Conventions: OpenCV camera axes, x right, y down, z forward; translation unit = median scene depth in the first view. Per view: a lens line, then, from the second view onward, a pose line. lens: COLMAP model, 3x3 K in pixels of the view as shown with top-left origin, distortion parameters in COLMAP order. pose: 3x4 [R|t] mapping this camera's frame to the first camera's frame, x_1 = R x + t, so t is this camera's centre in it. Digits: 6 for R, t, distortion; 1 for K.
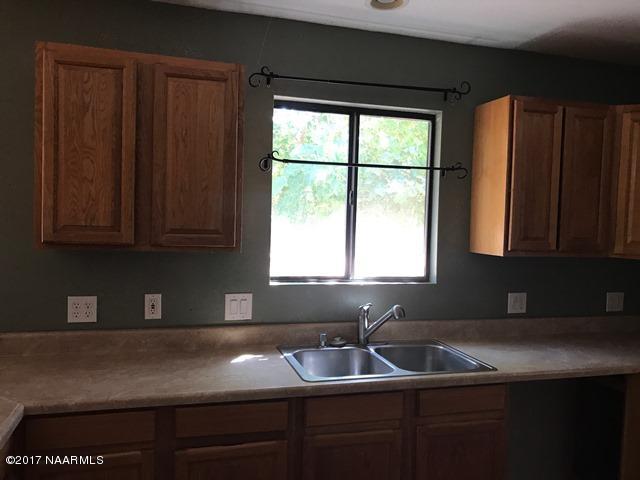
lens RADIAL K [[535.8, 0, 320.8], [0, 535.8, 230.6], [0, 0, 1]] dist [0.026636, -0.008039]
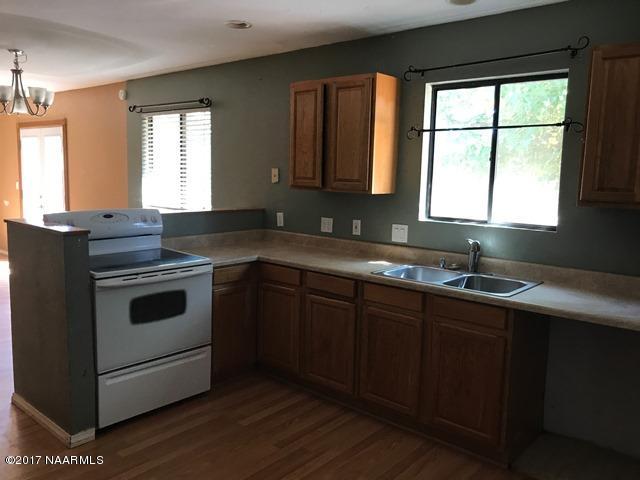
lens RADIAL K [[528.6, 0, 318.3], [0, 528.6, 239.9], [0, 0, 1]] dist [0.050456, -0.046012]
pose [[0.532095, 0.090204, -0.841866, 0.987295], [-0.029679, 0.995685, 0.087928, 0.038567], [0.846165, -0.021800, 0.532476, 0.026528]]
